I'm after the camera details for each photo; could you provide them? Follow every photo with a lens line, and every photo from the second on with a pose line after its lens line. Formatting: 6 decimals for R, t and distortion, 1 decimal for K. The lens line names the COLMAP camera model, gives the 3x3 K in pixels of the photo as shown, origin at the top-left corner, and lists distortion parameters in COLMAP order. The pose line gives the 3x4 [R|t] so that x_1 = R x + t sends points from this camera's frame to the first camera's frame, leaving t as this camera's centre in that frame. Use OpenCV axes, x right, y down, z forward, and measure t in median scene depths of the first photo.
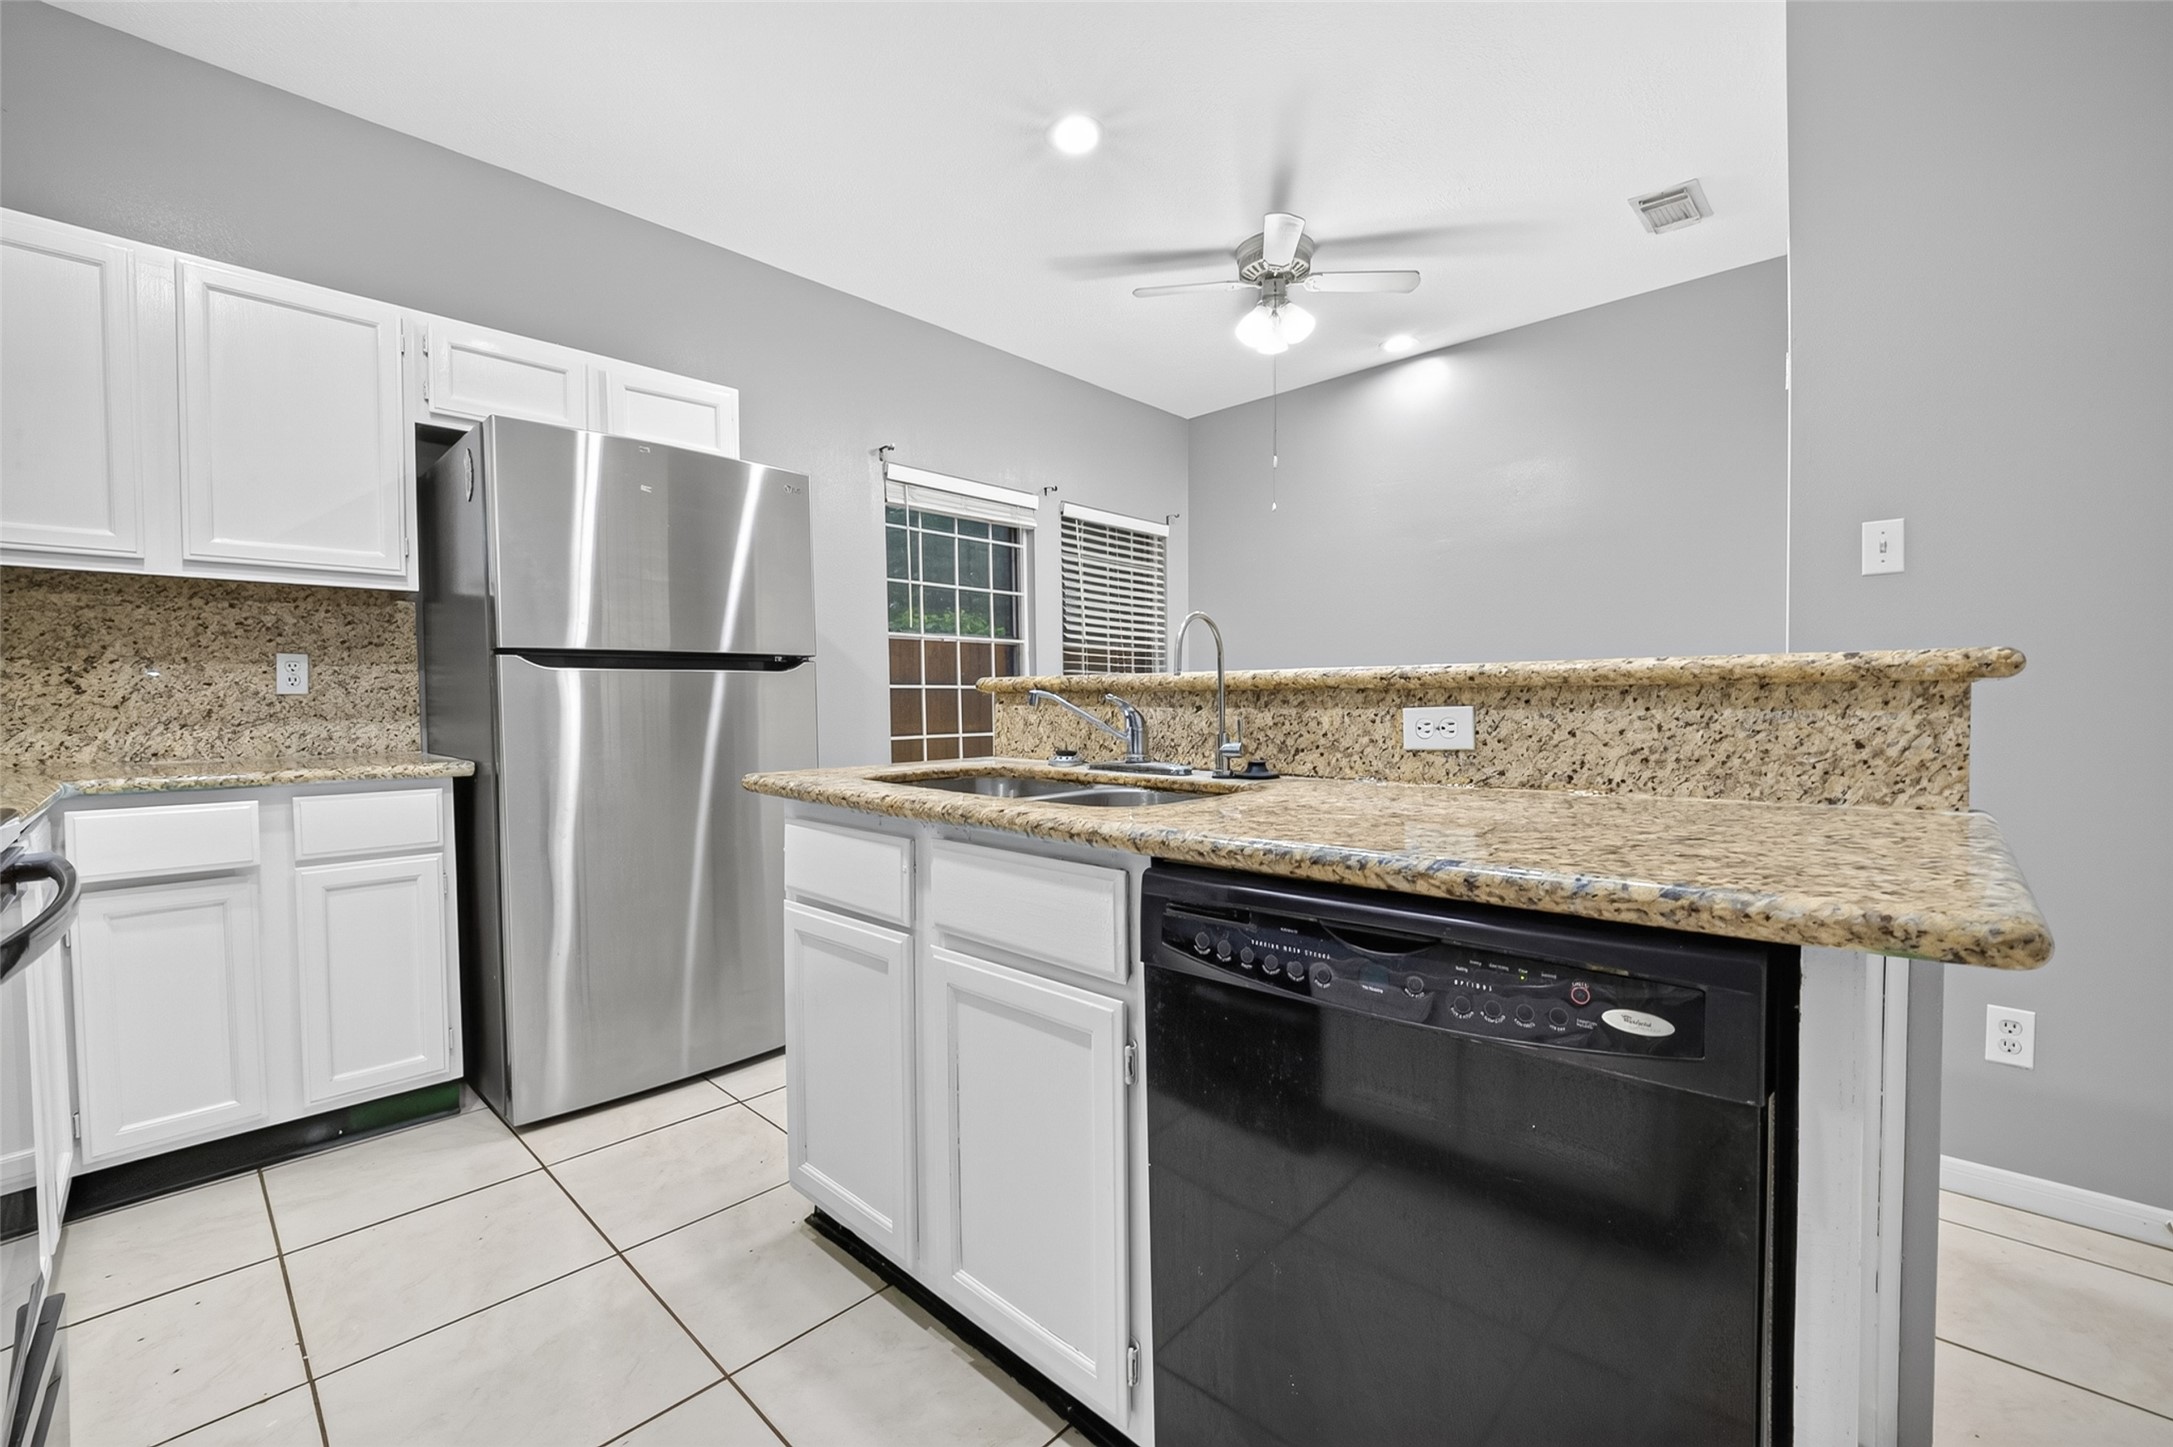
lens RADIAL K [[888.7, 0, 1093.6], [0, 888.7, 726.8], [0, 0, 1]] dist [-0.008626, -0.007064]
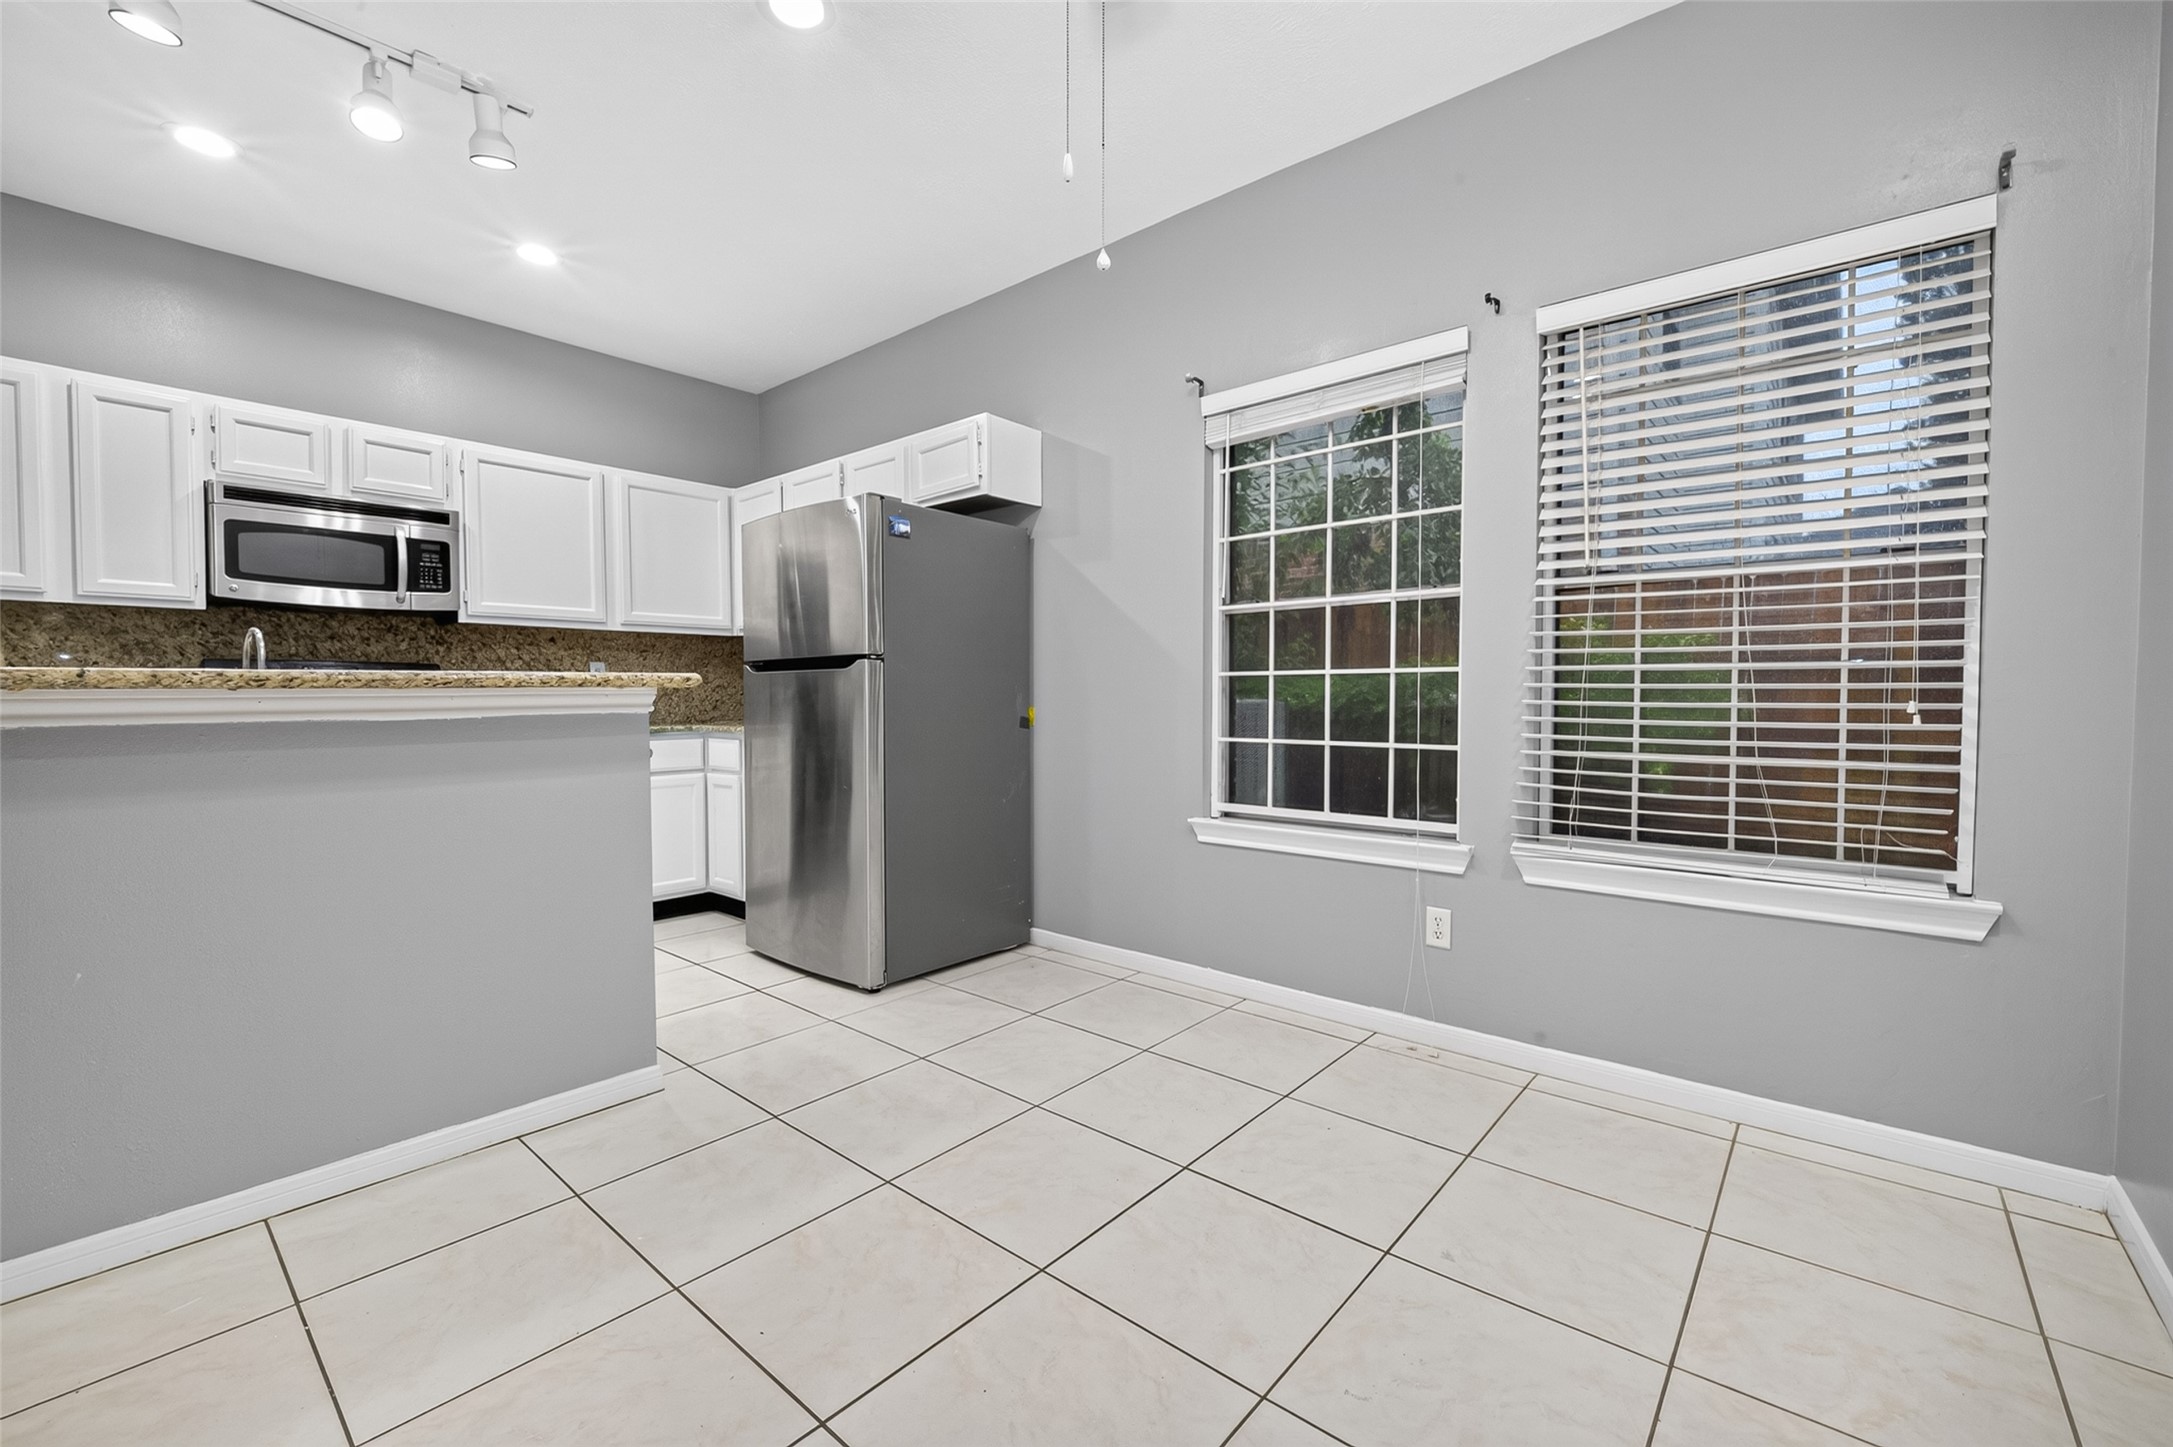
lens RADIAL K [[903.9, 0, 1079.8], [0, 903.9, 718.3], [0, 0, 1]] dist [0.000606, -0.000173]
pose [[0.035271, 0.037768, -0.998664, 1.036334], [-0.024670, 0.999014, 0.036910, -0.056962], [0.999073, 0.023335, 0.036168, 1.506197]]
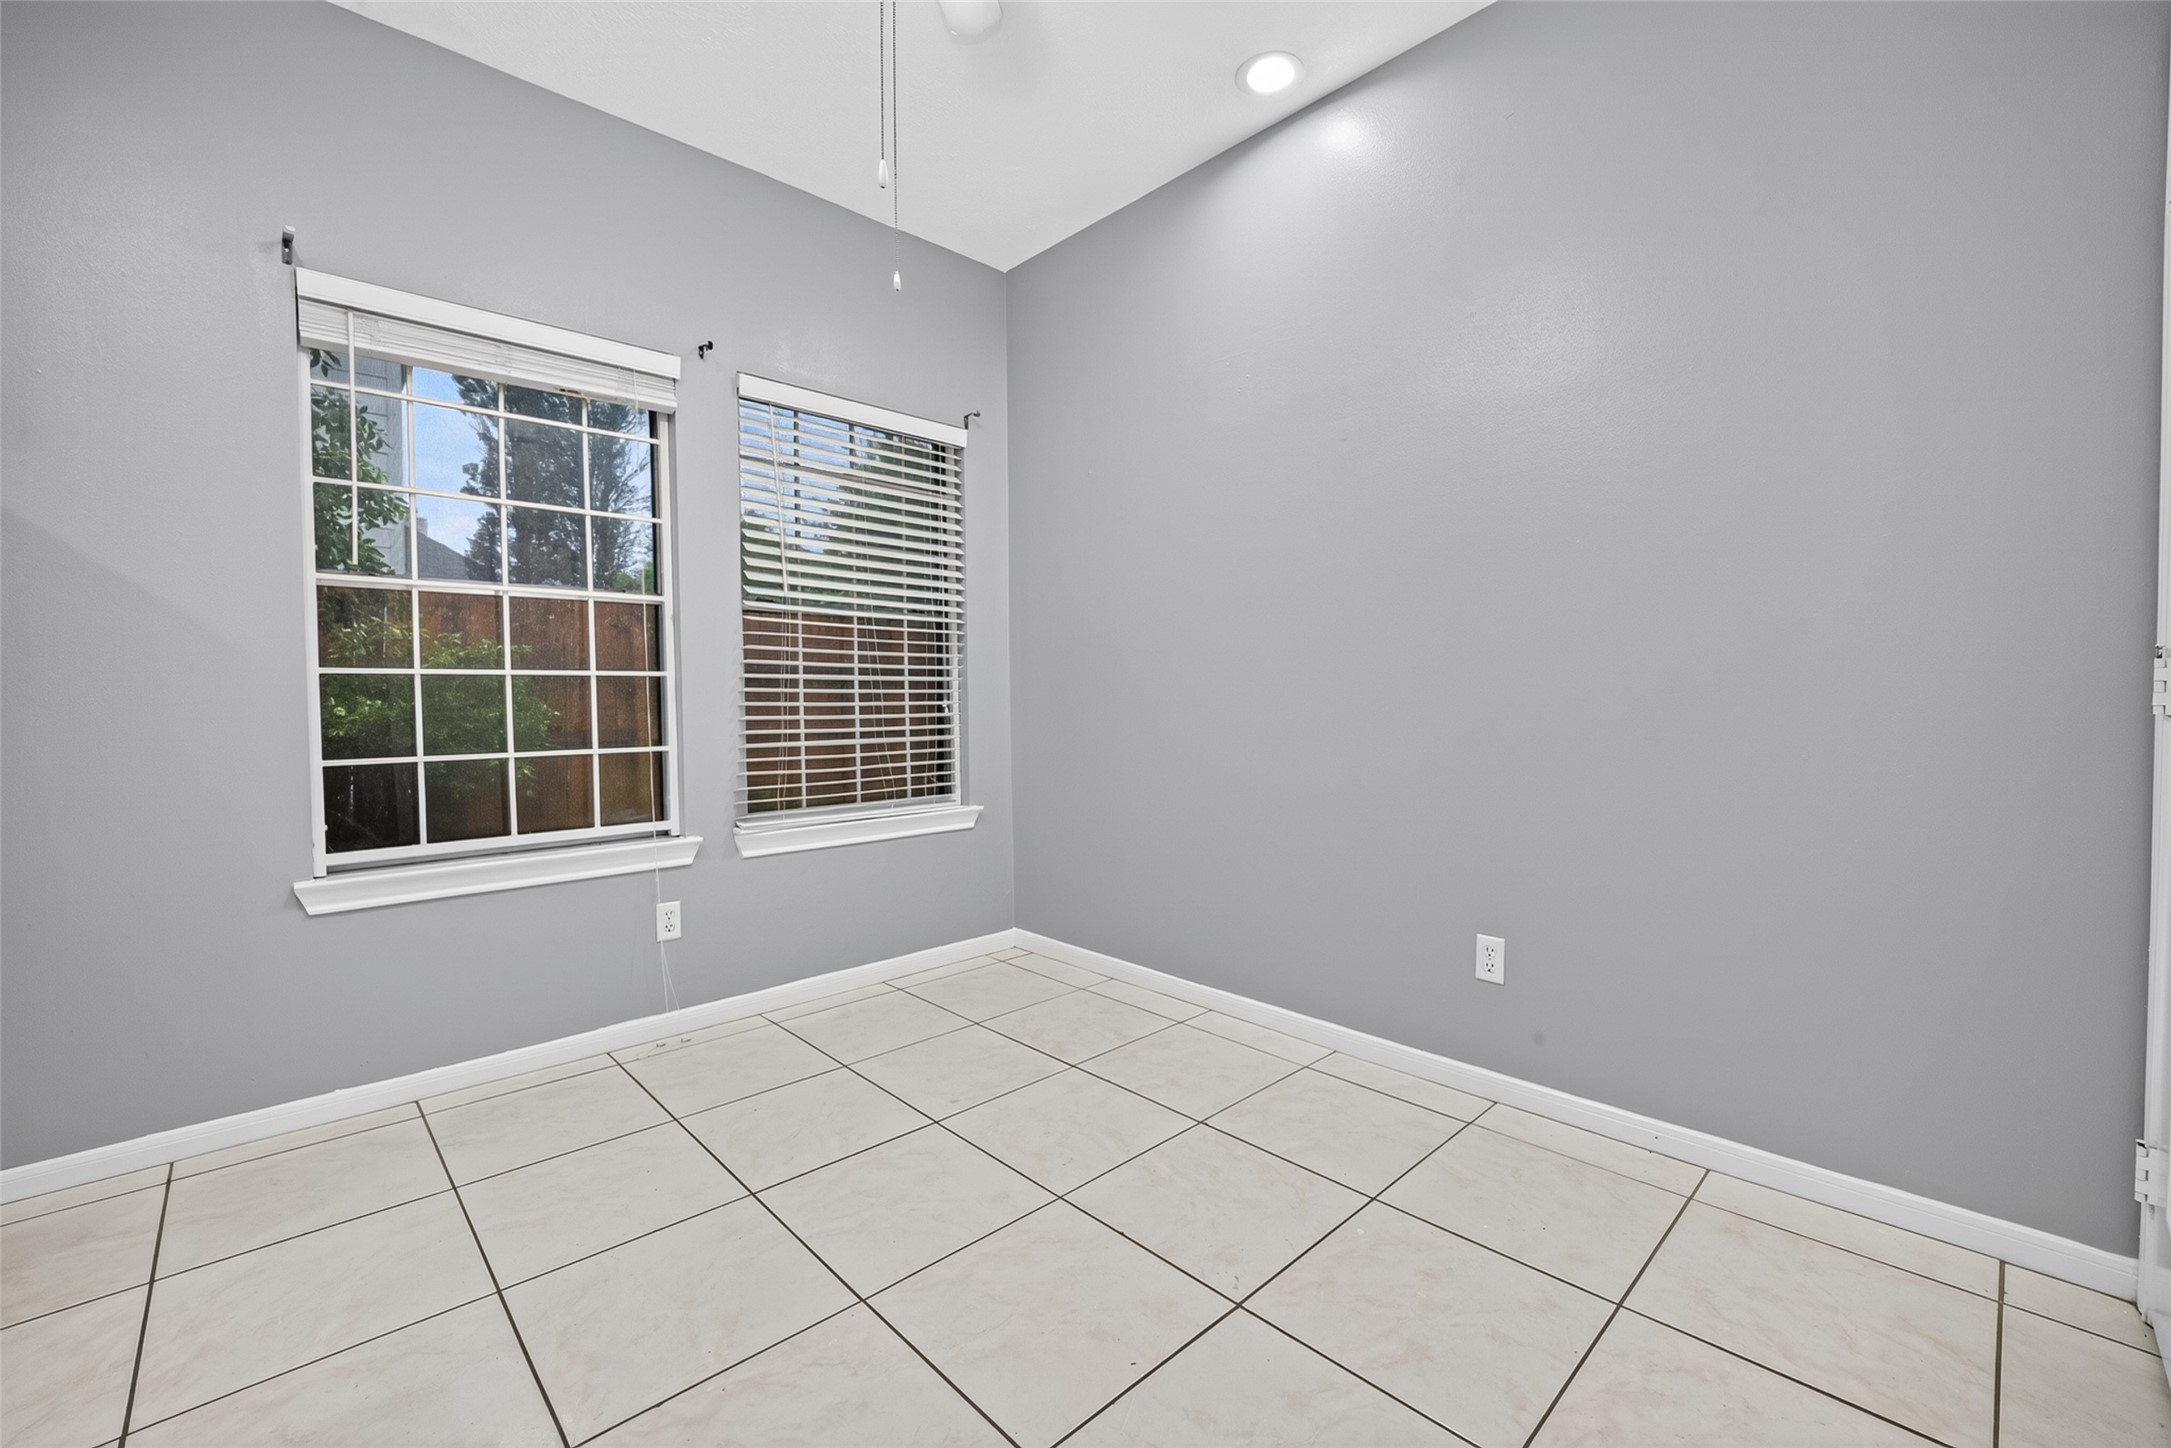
lens RADIAL K [[899.4, 0, 1099.3], [0, 899.4, 717.4], [0, 0, 1]] dist [0.036458, -0.024577]
pose [[0.998654, 0.004257, -0.051694, 0.521343], [-0.004246, 0.999991, 0.000323, -0.032130], [0.051695, -0.000103, 0.998663, 0.801545]]
